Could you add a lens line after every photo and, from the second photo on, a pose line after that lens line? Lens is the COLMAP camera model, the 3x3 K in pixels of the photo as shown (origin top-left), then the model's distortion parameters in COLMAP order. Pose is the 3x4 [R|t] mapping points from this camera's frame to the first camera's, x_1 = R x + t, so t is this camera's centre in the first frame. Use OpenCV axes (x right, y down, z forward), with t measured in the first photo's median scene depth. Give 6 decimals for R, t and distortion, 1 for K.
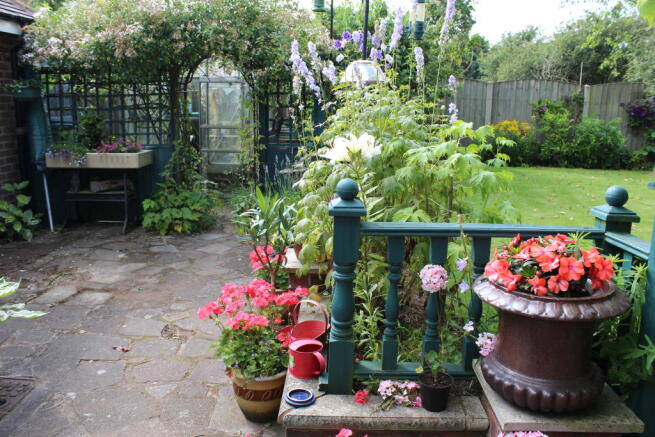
lens RADIAL K [[549.2, 0, 300.5], [0, 549.2, 215.9], [0, 0, 1]] dist [-0.131253, 0.108525]
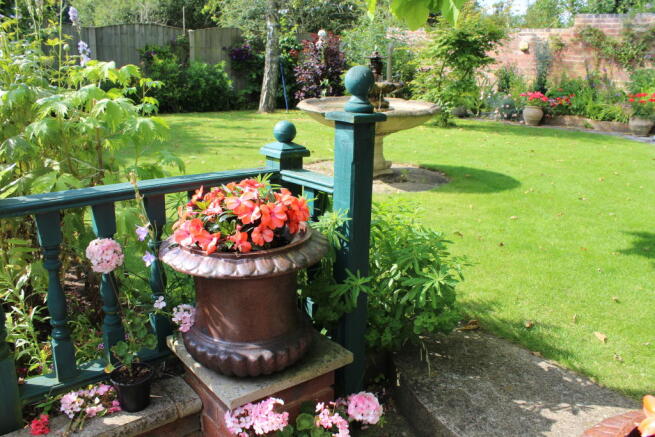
lens RADIAL K [[549.2, 0, 300.5], [0, 549.2, 215.9], [0, 0, 1]] dist [-0.131253, 0.108525]
pose [[0.758518, -0.177472, 0.627020, -0.028491], [0.123304, 0.983906, 0.129323, -0.011381], [-0.639880, -0.020780, 0.768194, 0.204423]]
